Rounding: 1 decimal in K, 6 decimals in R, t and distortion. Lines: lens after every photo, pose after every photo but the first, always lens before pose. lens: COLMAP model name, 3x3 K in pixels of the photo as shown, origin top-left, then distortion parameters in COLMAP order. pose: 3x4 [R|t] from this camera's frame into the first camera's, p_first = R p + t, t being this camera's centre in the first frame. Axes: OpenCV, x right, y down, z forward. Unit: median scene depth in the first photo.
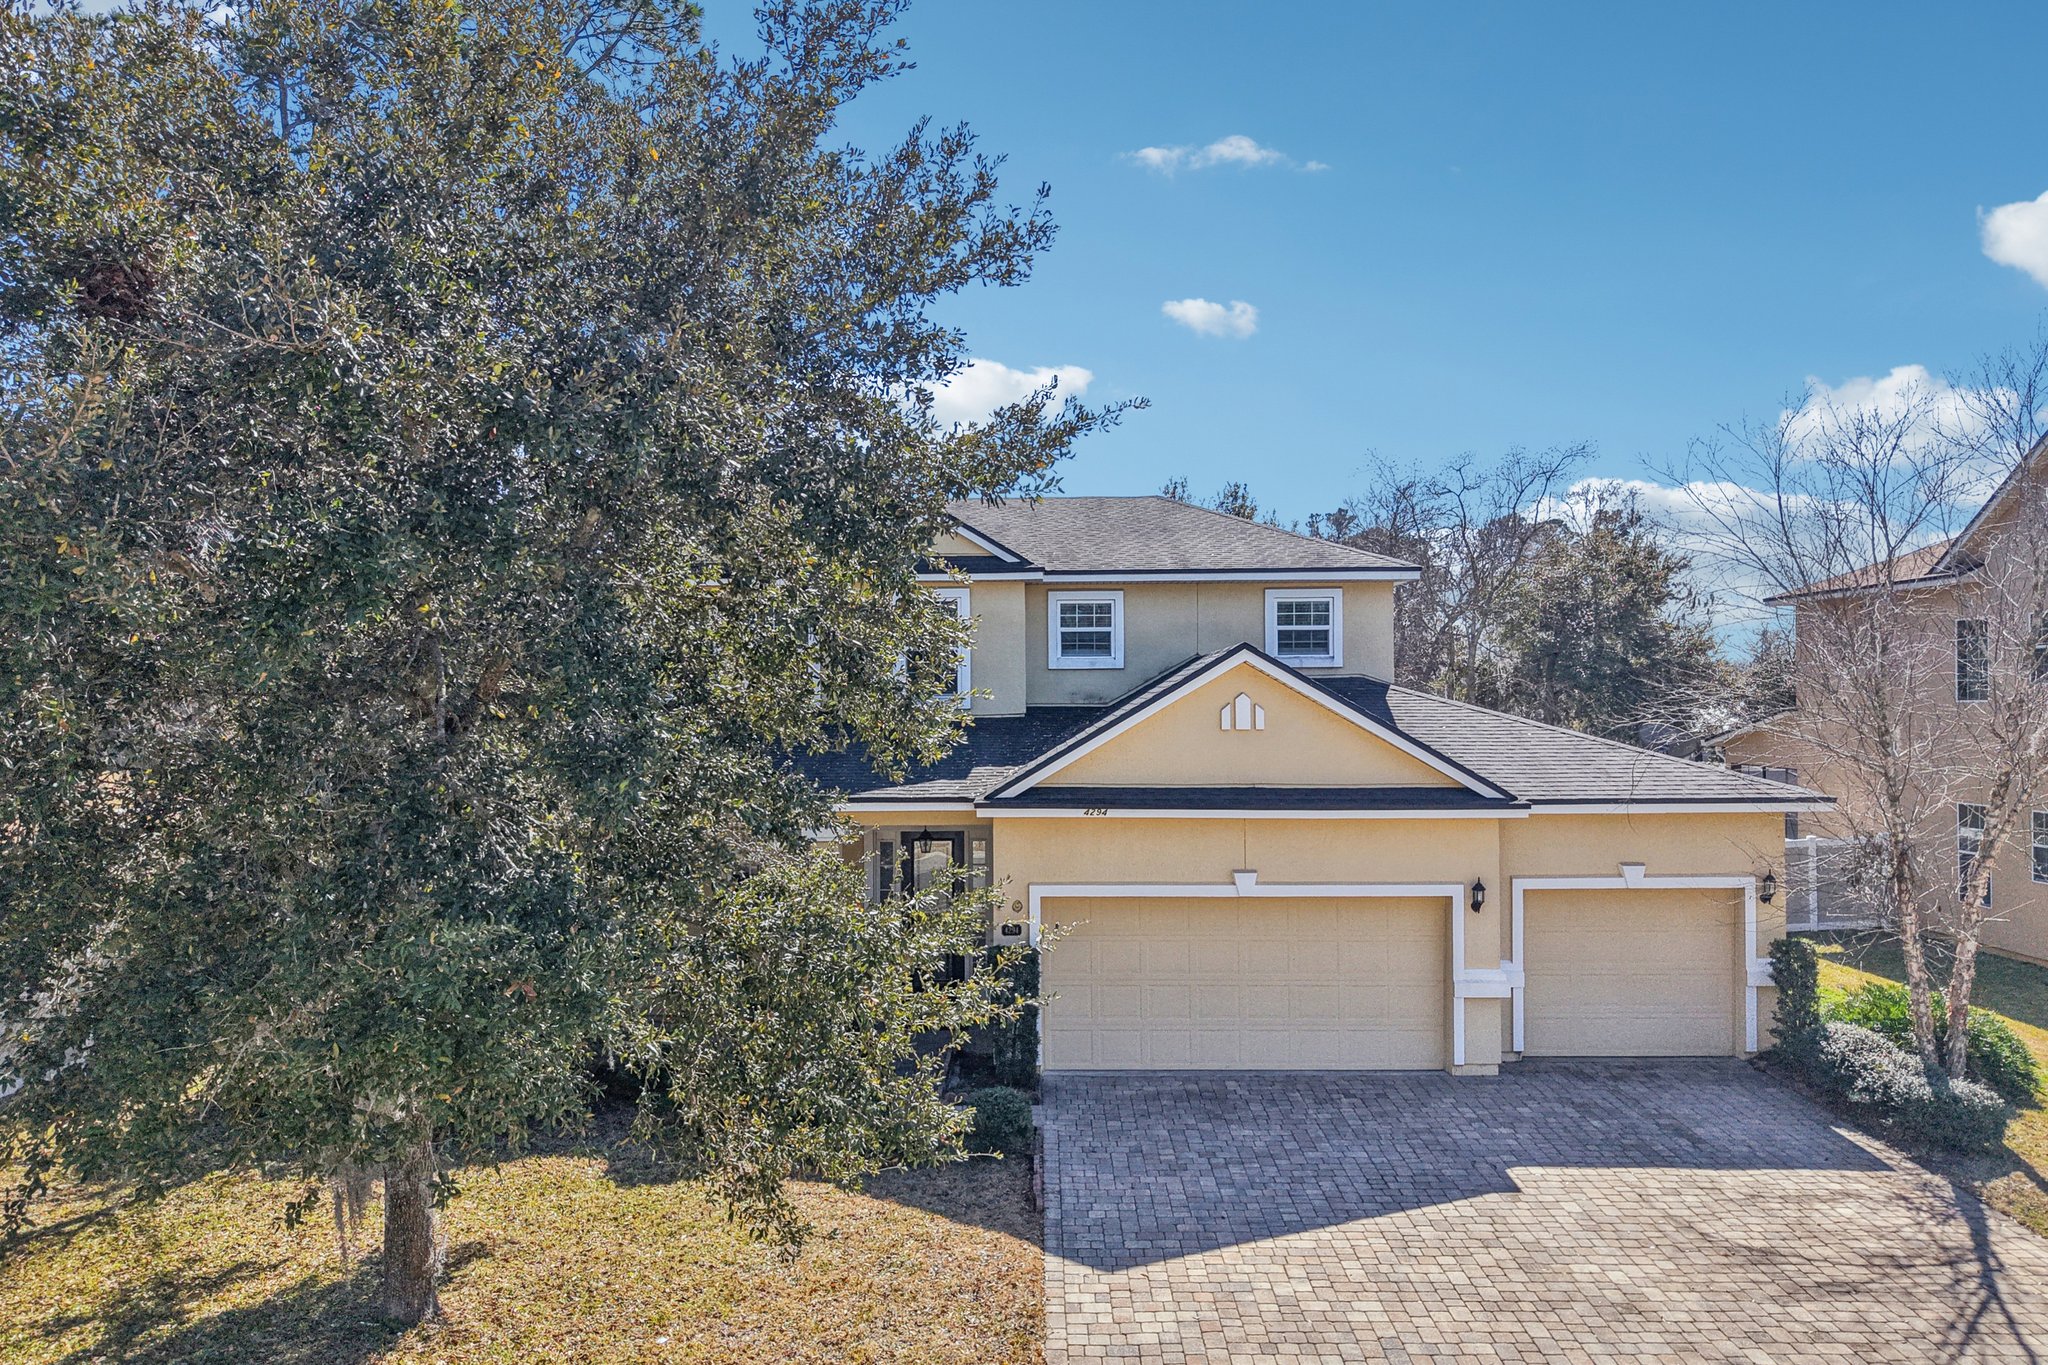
lens RADIAL K [[1386.8, 0, 1024.0], [0, 1386.8, 682.5], [0, 0, 1]] dist [0.006914, -0.002407]
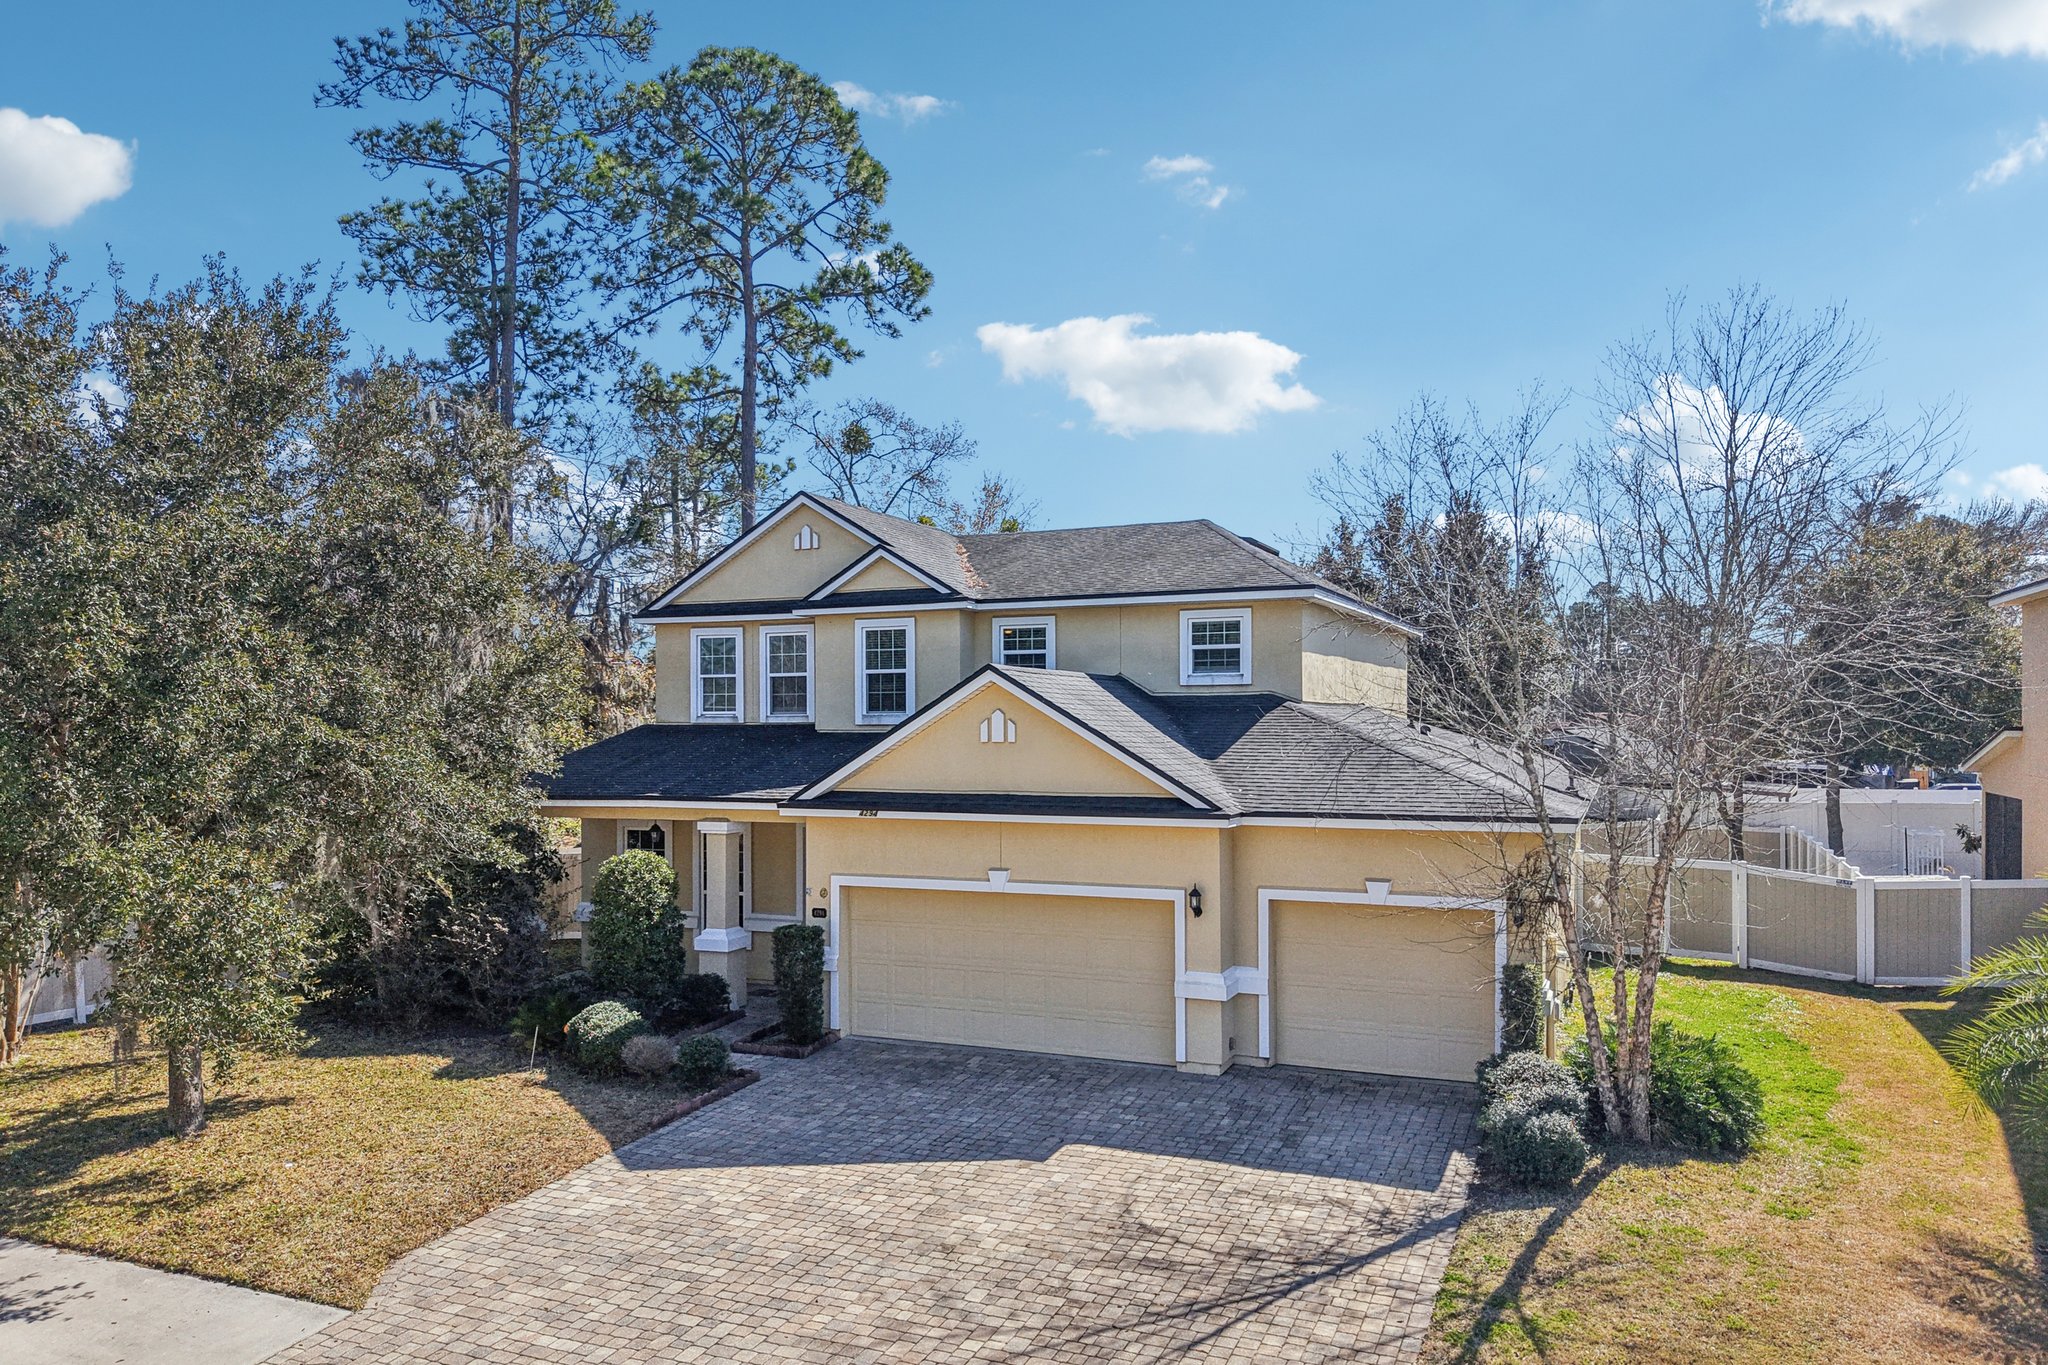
lens RADIAL K [[1386.8, 0, 1024.0], [0, 1386.8, 682.5], [0, 0, 1]] dist [0.006914, -0.002407]
pose [[0.925030, -0.008722, -0.379793, 0.745648], [0.005035, 0.999930, -0.010702, -0.002952], [0.379860, 0.007988, 0.925010, -0.029880]]
